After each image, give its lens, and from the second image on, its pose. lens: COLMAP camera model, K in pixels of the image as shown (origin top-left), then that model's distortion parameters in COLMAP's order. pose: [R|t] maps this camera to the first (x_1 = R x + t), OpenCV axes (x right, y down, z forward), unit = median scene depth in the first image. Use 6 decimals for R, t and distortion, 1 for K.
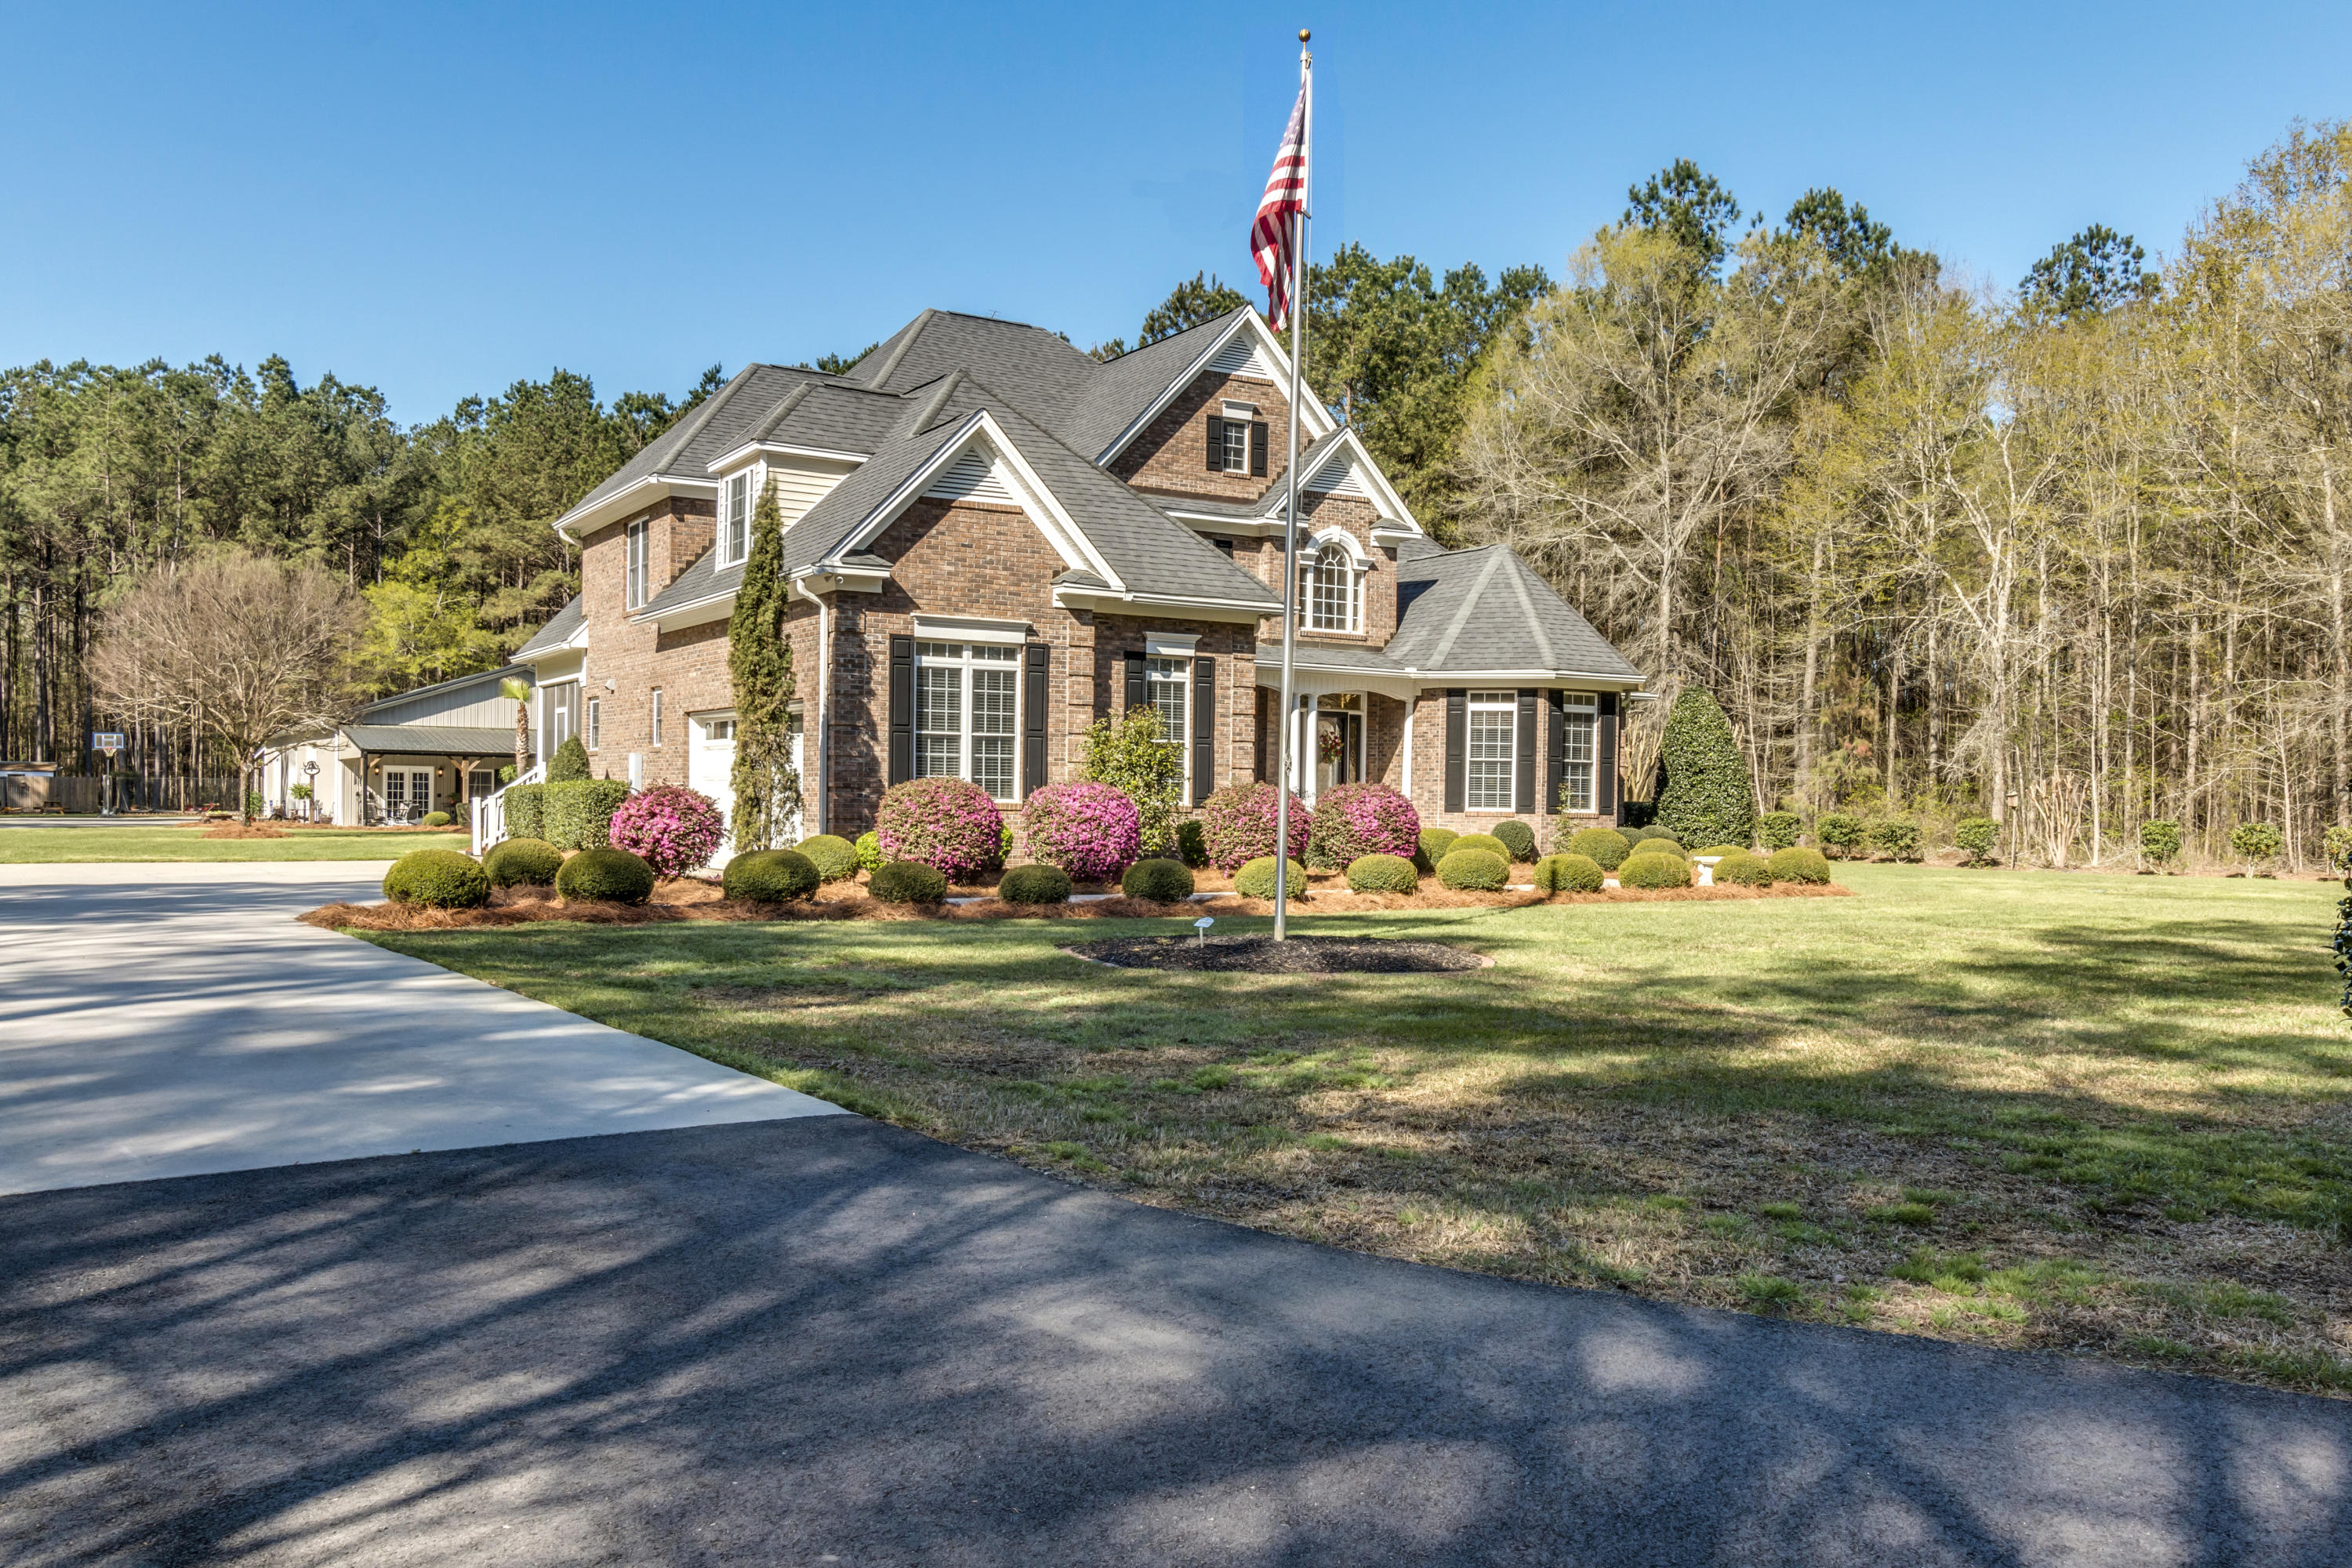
lens RADIAL K [[1840.8, 0, 1173.3], [0, 1840.8, 908.5], [0, 0, 1]] dist [-0.020979, -0.003838]
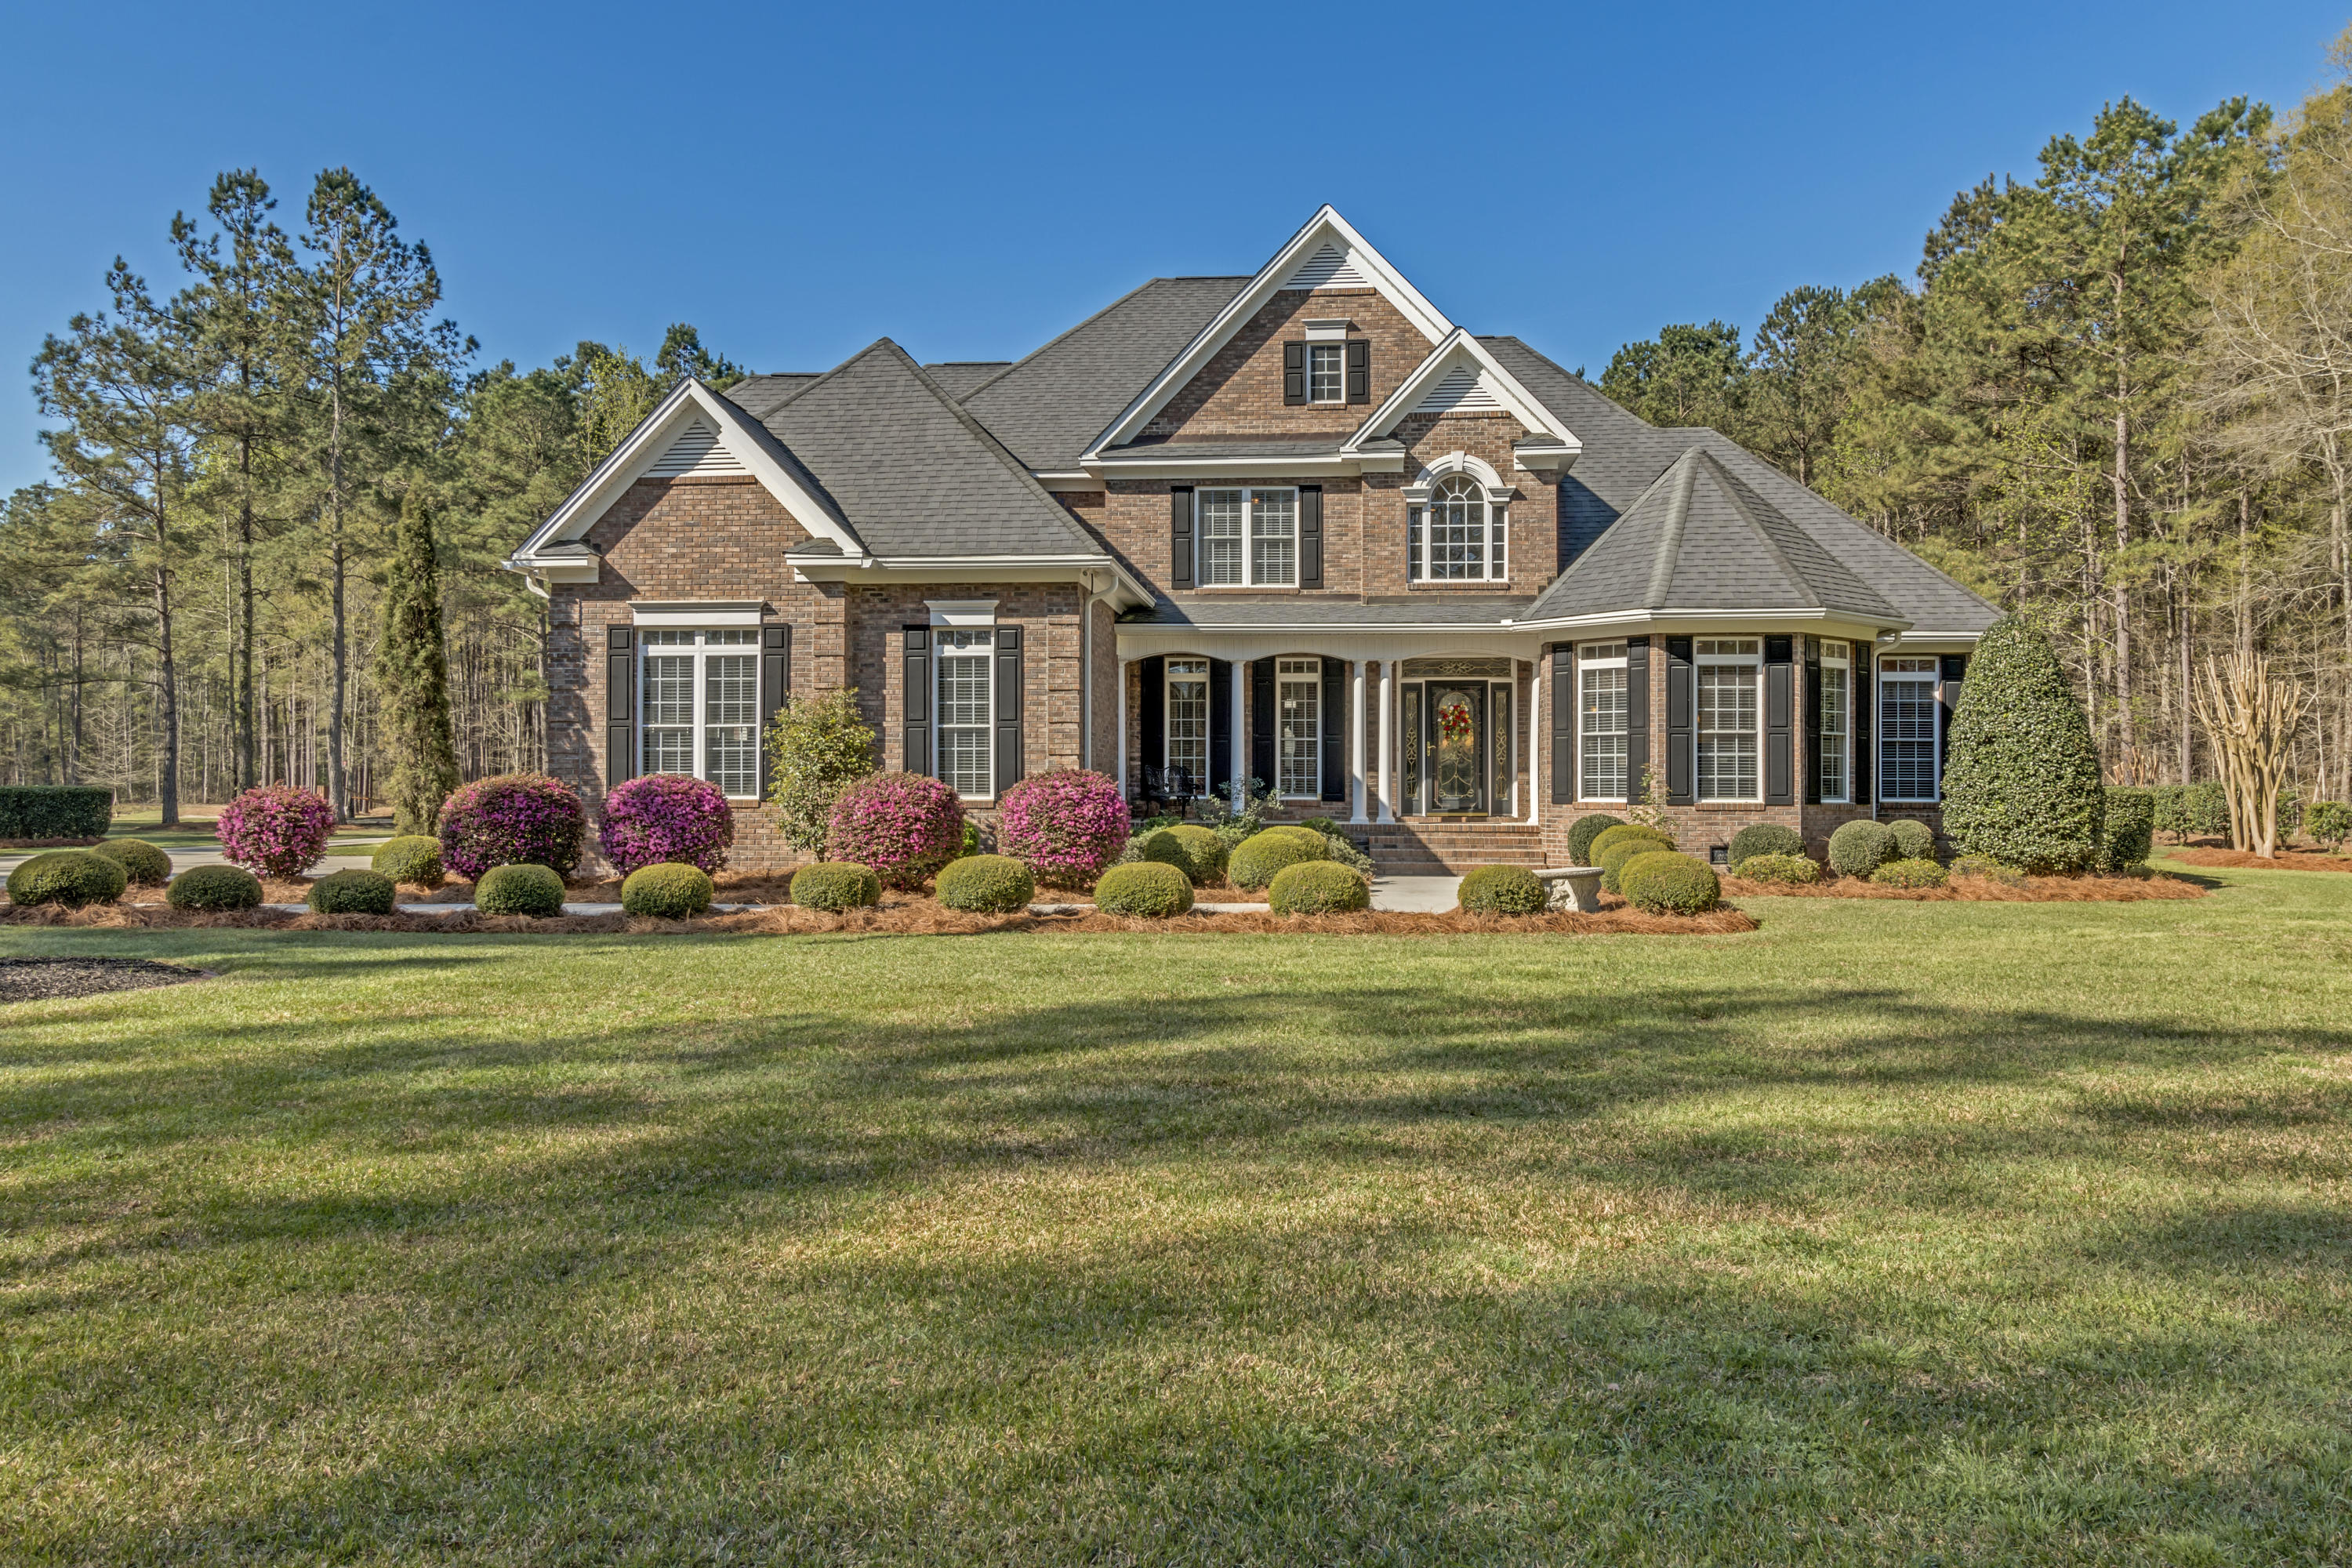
lens RADIAL K [[1758.9, 0, 1176.0], [0, 1758.9, 784.0], [0, 0, 1]] dist [-0.000247, -0.001342]
pose [[0.807473, -0.017186, -0.589655, 0.465499], [-0.023212, 0.997876, -0.060871, -0.013707], [0.589448, 0.062839, 0.805358, 0.334917]]
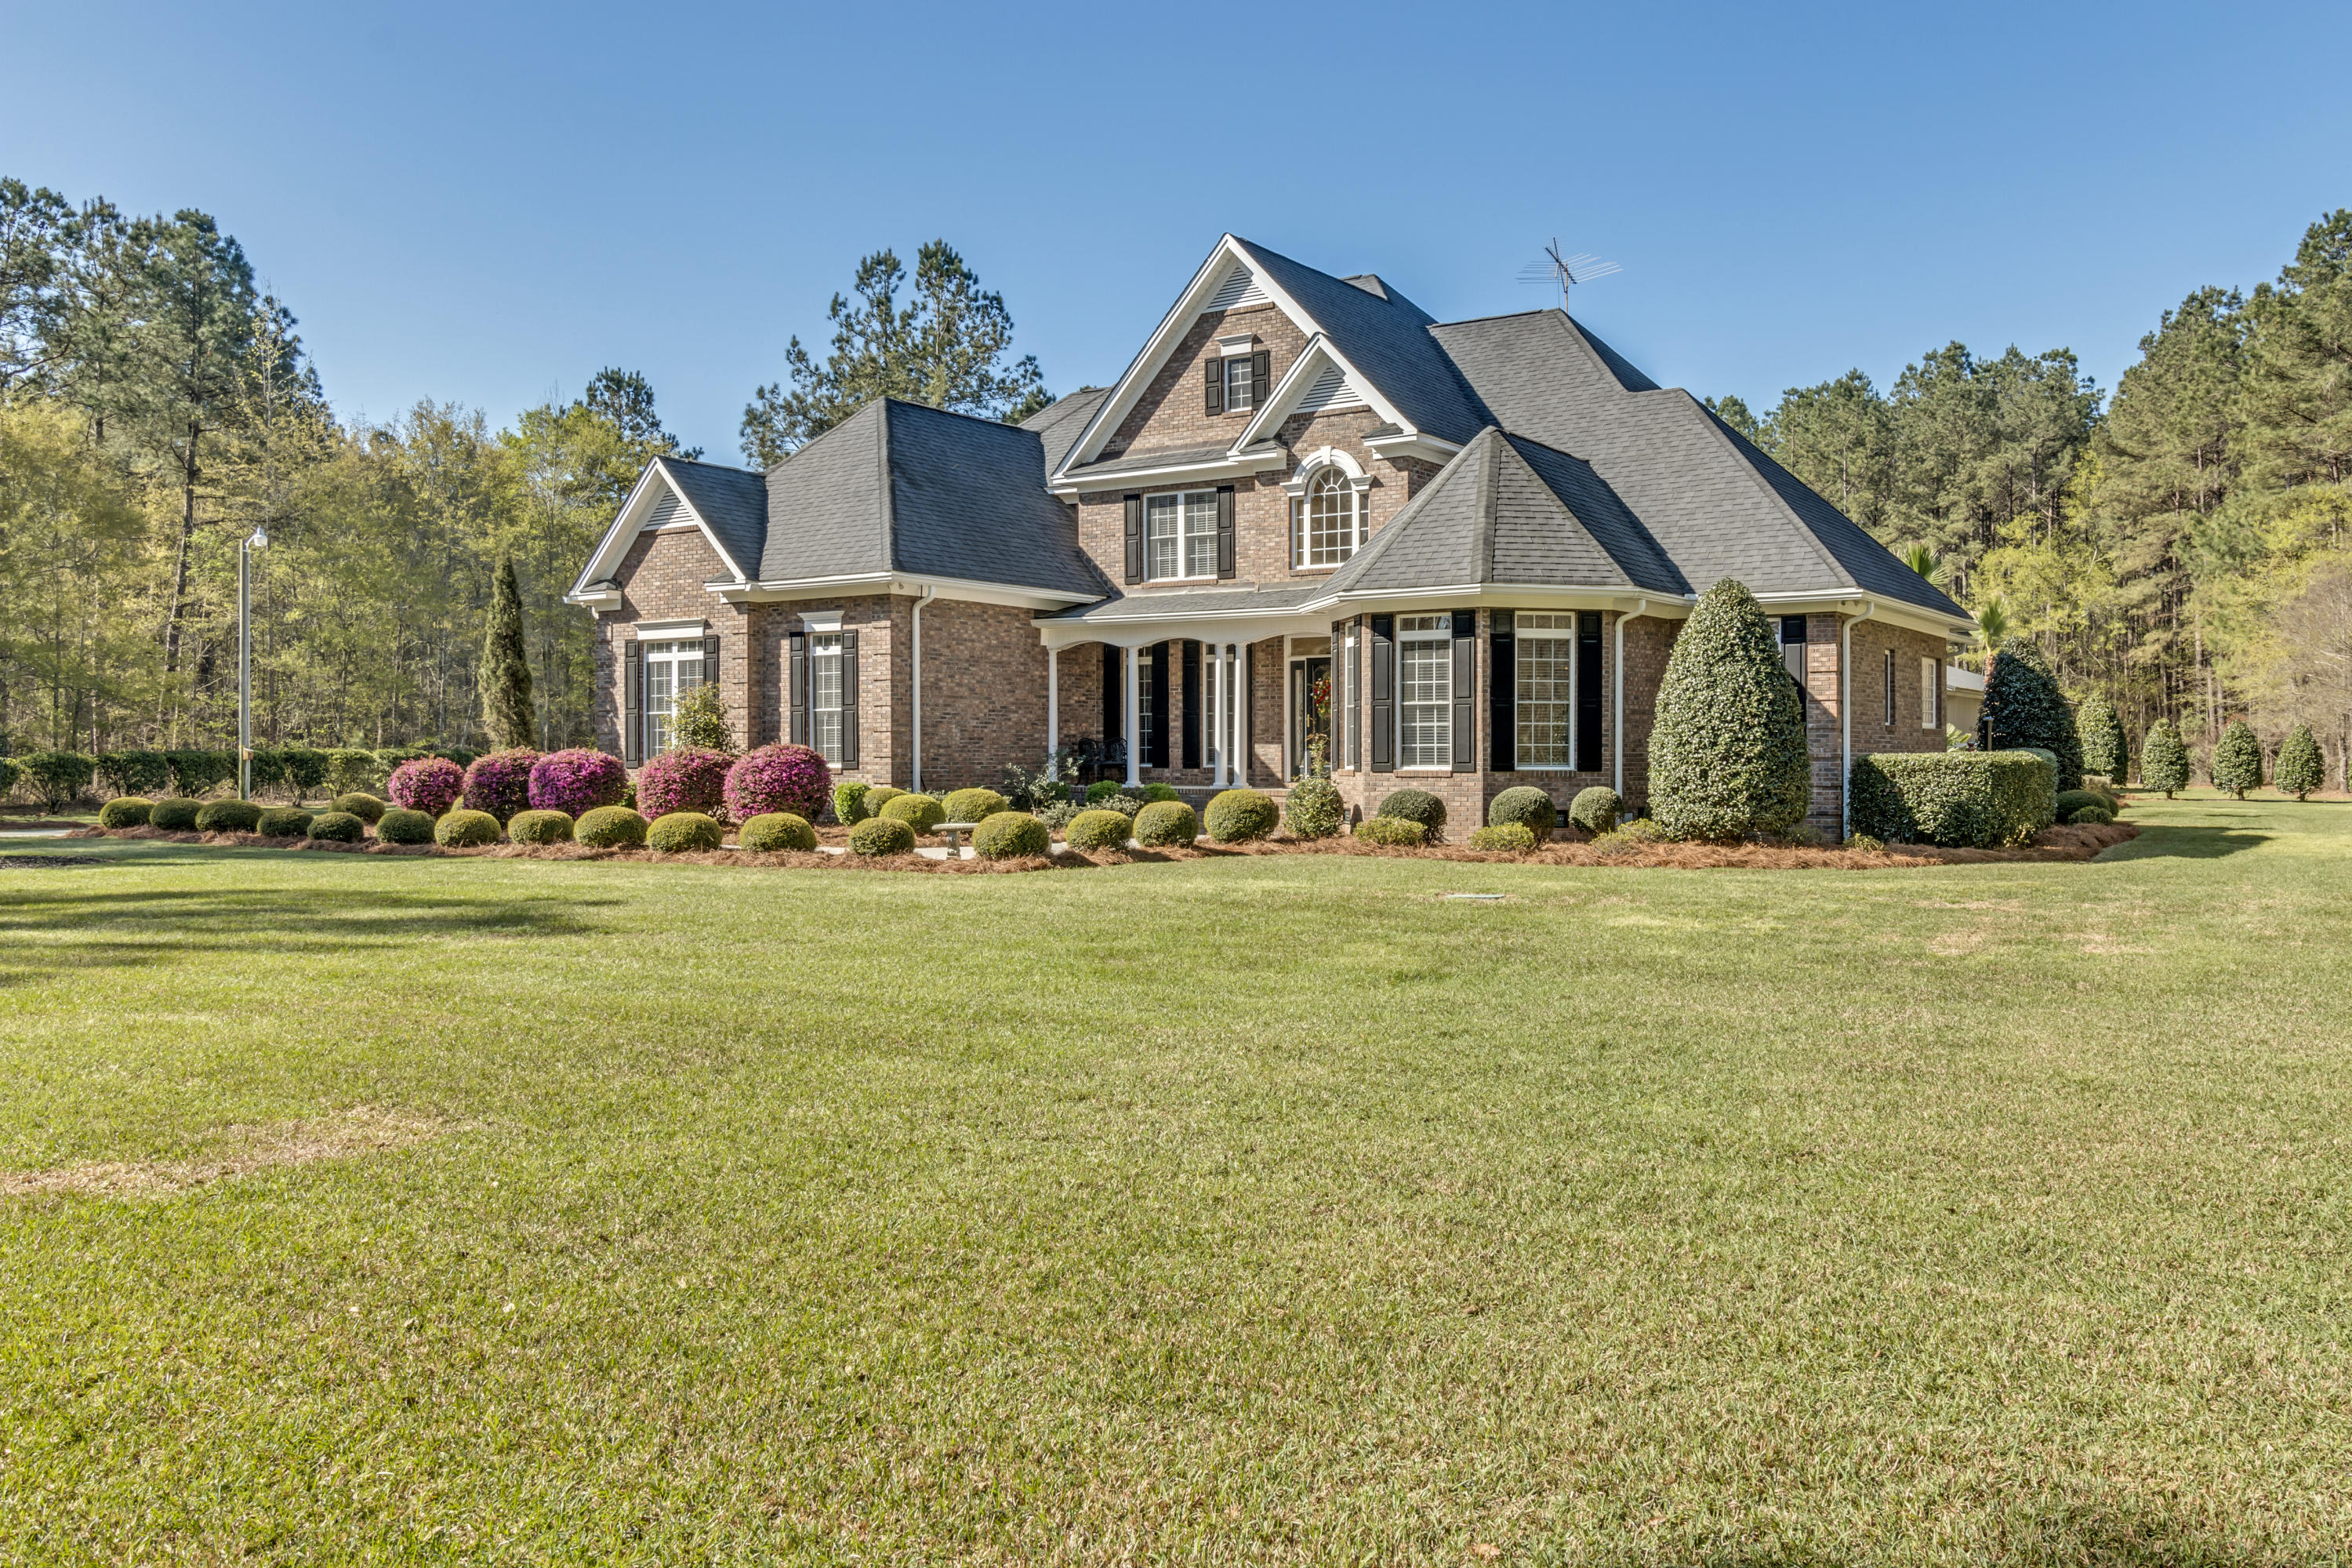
lens RADIAL K [[1830.2, 0, 1176.0], [0, 1830.2, 784.0], [0, 0, 1]] dist [-0.002346, 0.003498]
pose [[0.420430, -0.004738, -0.907313, 0.894424], [-0.045226, 0.998634, -0.026172, -0.023108], [0.906197, 0.052038, 0.419641, 0.612361]]
